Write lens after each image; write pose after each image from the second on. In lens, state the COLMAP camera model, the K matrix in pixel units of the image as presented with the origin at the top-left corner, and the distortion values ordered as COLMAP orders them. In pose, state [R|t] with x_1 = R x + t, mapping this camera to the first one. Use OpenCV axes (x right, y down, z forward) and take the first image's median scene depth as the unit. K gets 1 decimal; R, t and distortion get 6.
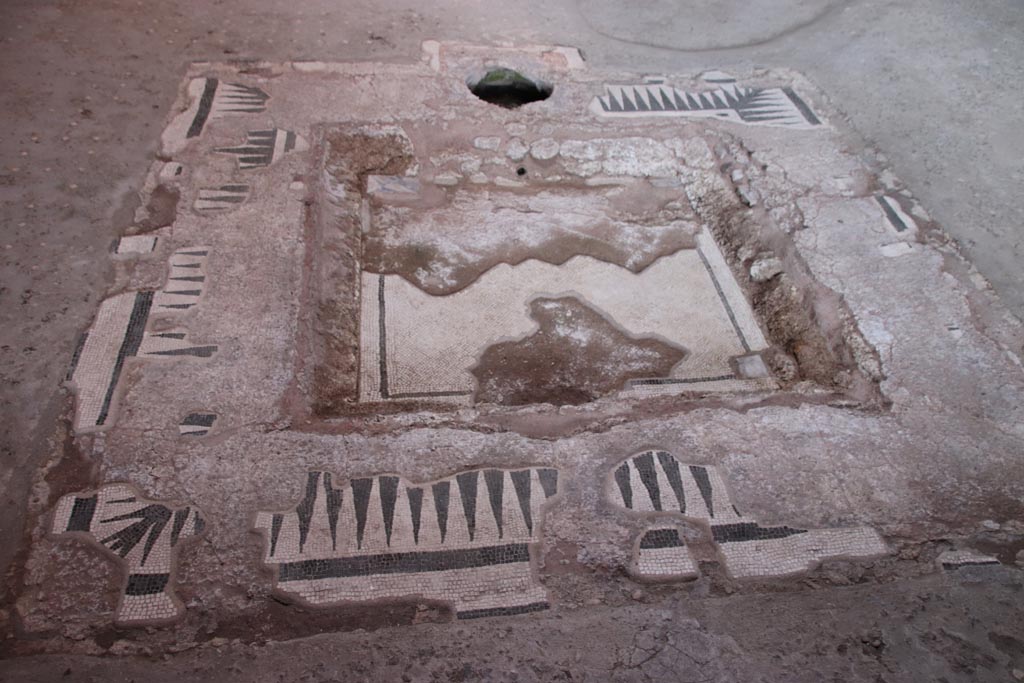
lens RADIAL K [[876.7, 0, 512.0], [0, 876.7, 341.5], [0, 0, 1]] dist [-0.082406, 0.001638]
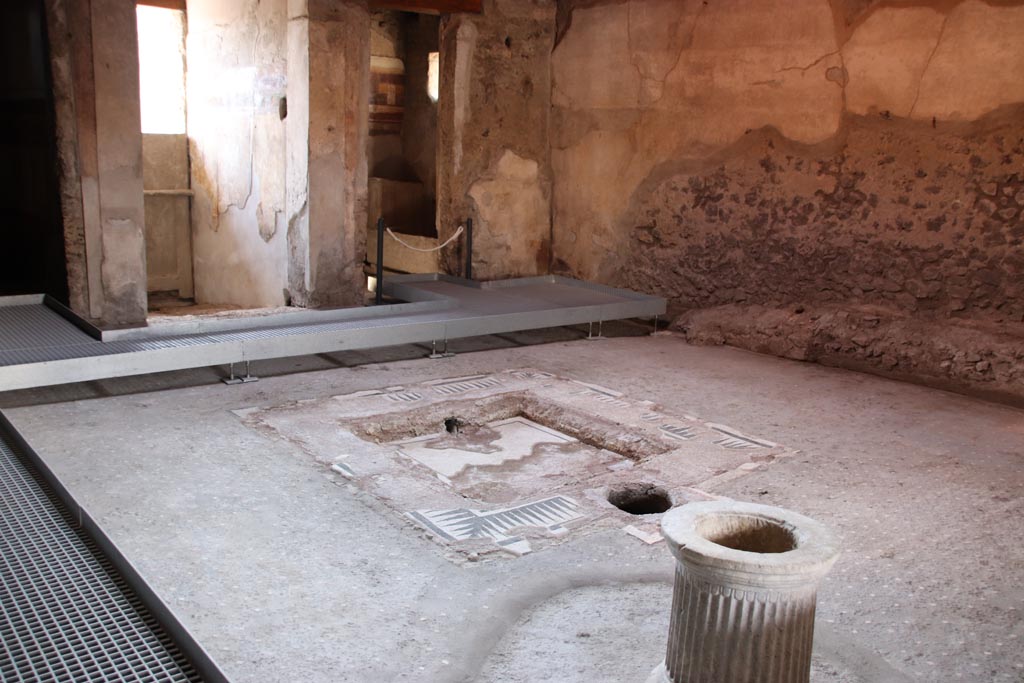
lens RADIAL K [[958.0, 0, 512.0], [0, 958.0, 341.5], [0, 0, 1]] dist [-0.106314, 0.251347]
pose [[-0.843470, 0.037210, -0.535886, 1.199956], [-0.411444, 0.596617, 0.689029, -1.758652], [0.345357, 0.801663, -0.487919, 1.897983]]
